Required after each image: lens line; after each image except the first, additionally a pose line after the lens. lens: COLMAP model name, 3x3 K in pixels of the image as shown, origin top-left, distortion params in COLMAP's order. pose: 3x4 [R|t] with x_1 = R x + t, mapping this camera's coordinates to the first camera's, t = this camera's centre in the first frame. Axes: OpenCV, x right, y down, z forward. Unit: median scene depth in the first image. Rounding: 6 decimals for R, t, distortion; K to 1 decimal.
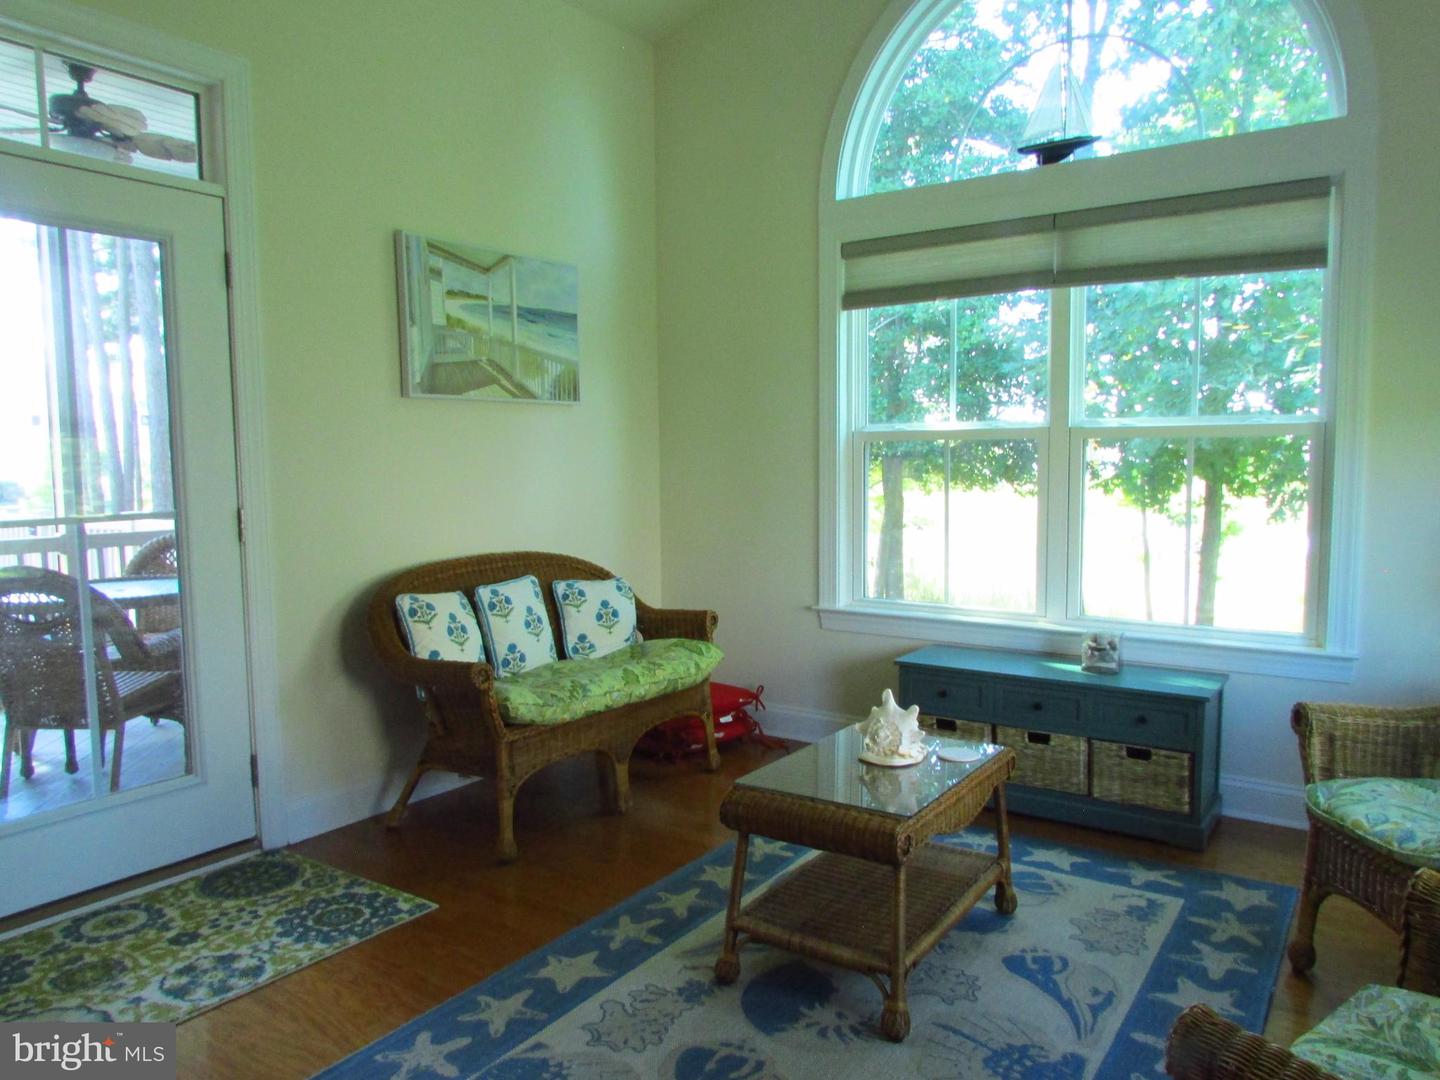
lens RADIAL K [[1025.0, 0, 717.9], [0, 1025.0, 546.2], [0, 0, 1]] dist [-0.033901, 0.012054]
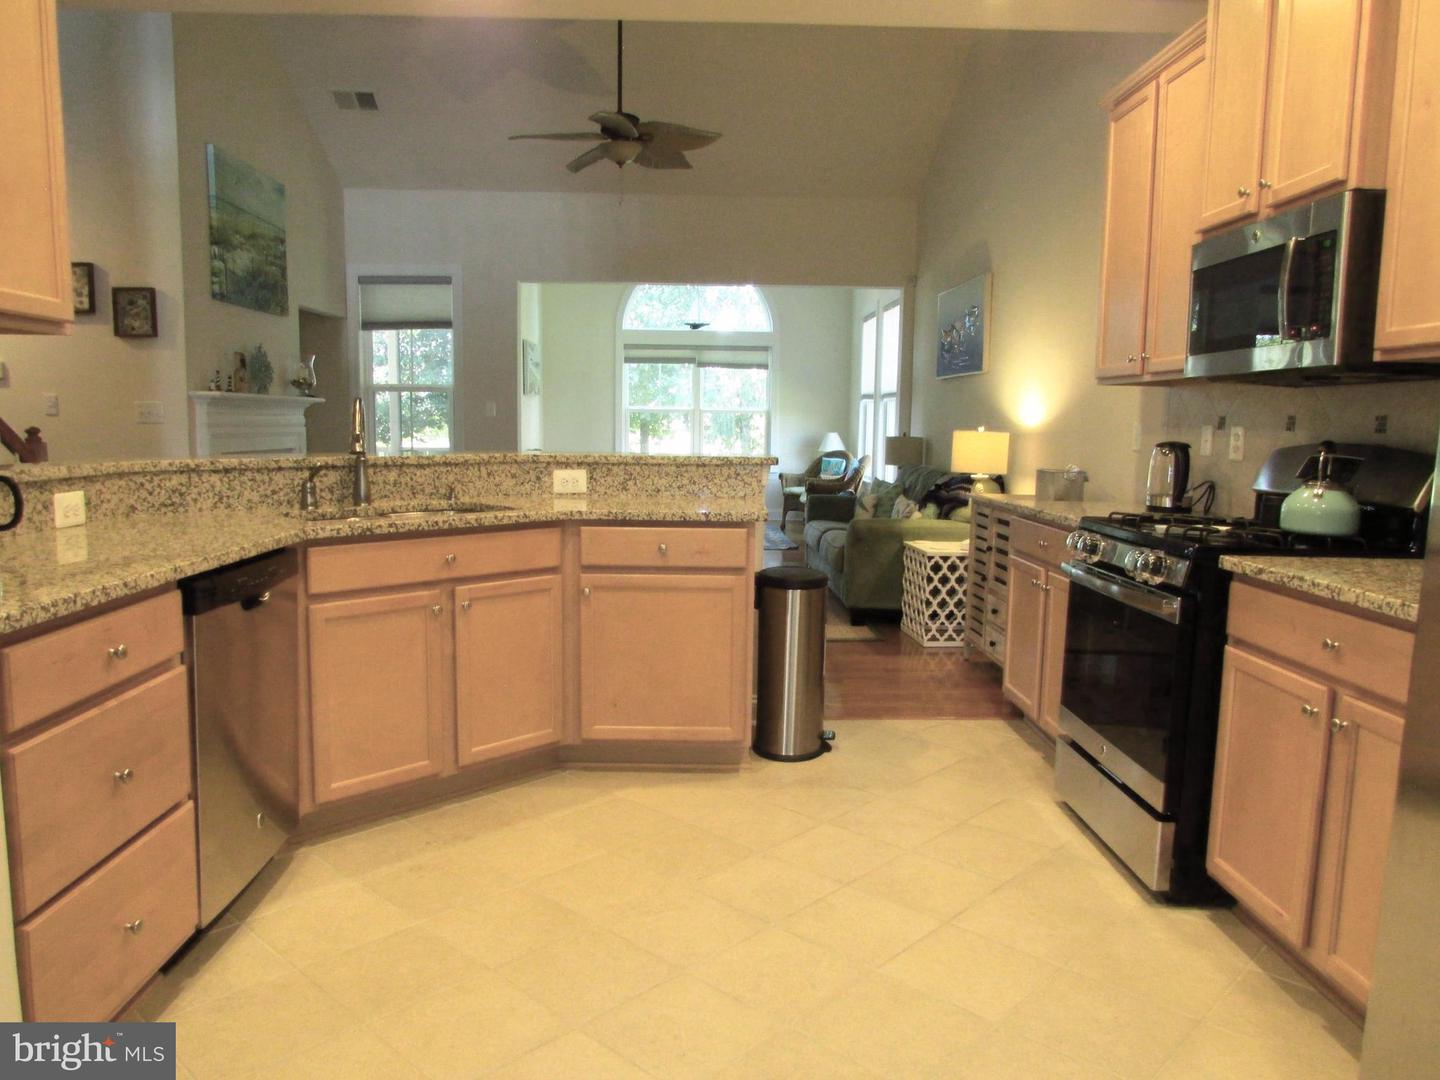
lens RADIAL K [[1025.0, 0, 718.2], [0, 1025.0, 541.9], [0, 0, 1]] dist [-0.033901, 0.012054]
pose [[0.796248, -0.053518, 0.602598, -1.657647], [0.035890, 0.998504, 0.041255, 0.176618], [-0.603905, -0.011222, 0.796978, -1.704745]]
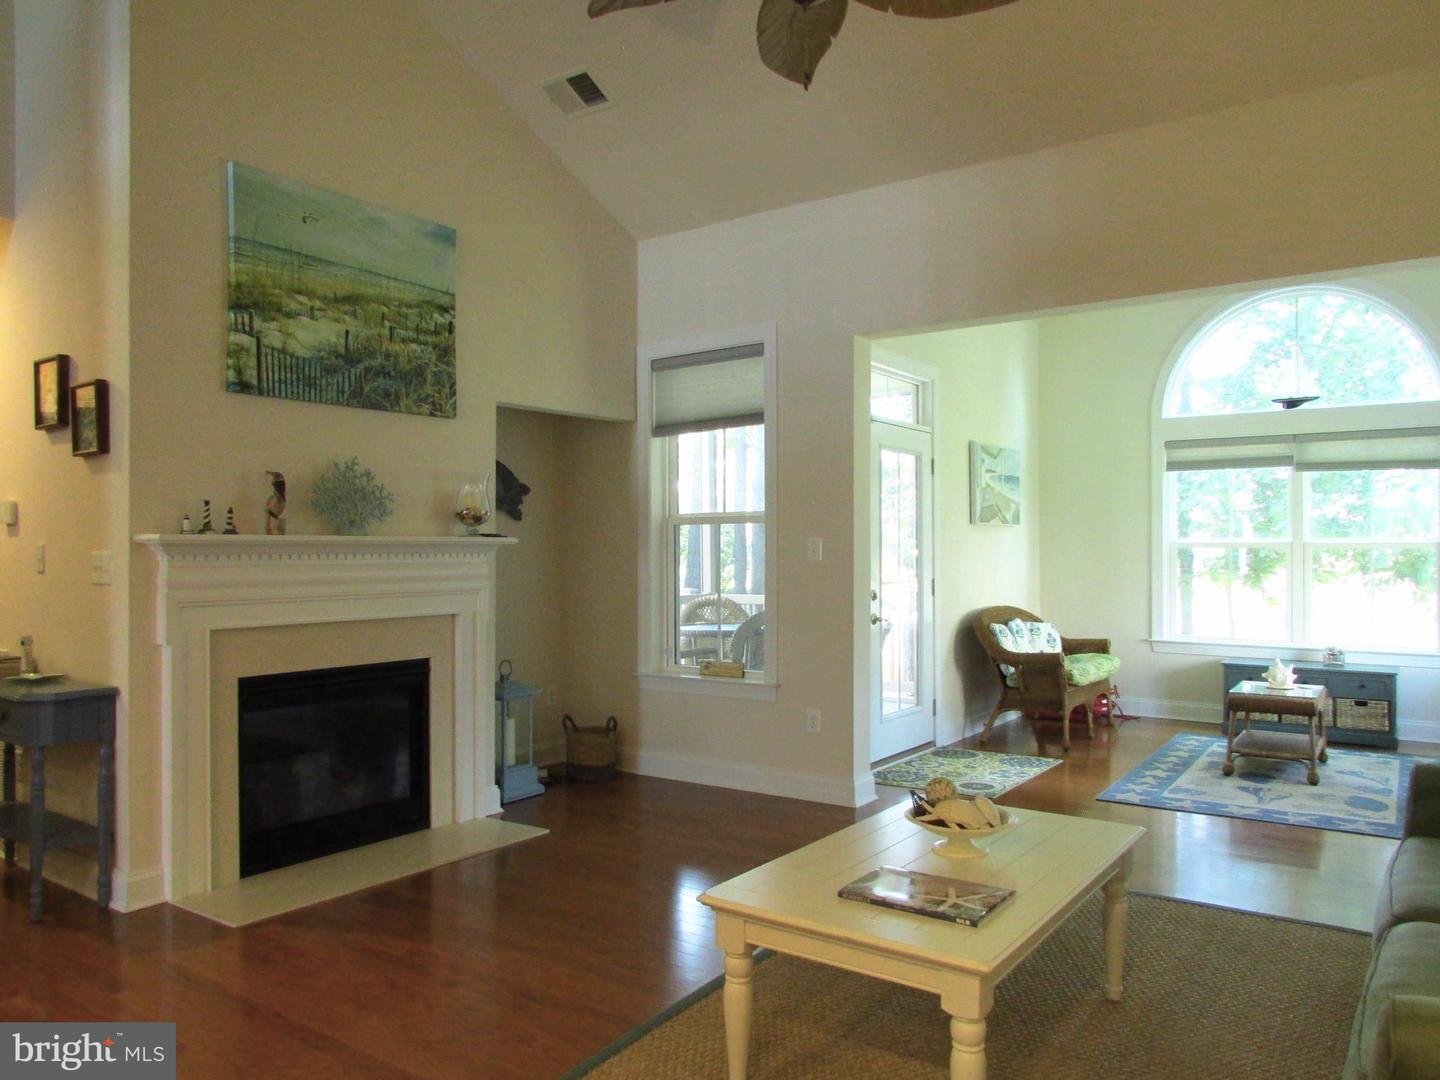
lens RADIAL K [[1025.0, 0, 721.9], [0, 1025.0, 542.3], [0, 0, 1]] dist [-0.033901, 0.012054]
pose [[0.999908, 0.011210, -0.007627, -0.760357], [-0.011856, 0.995812, -0.090657, 0.071231], [0.006579, 0.090739, 0.995853, -0.942822]]
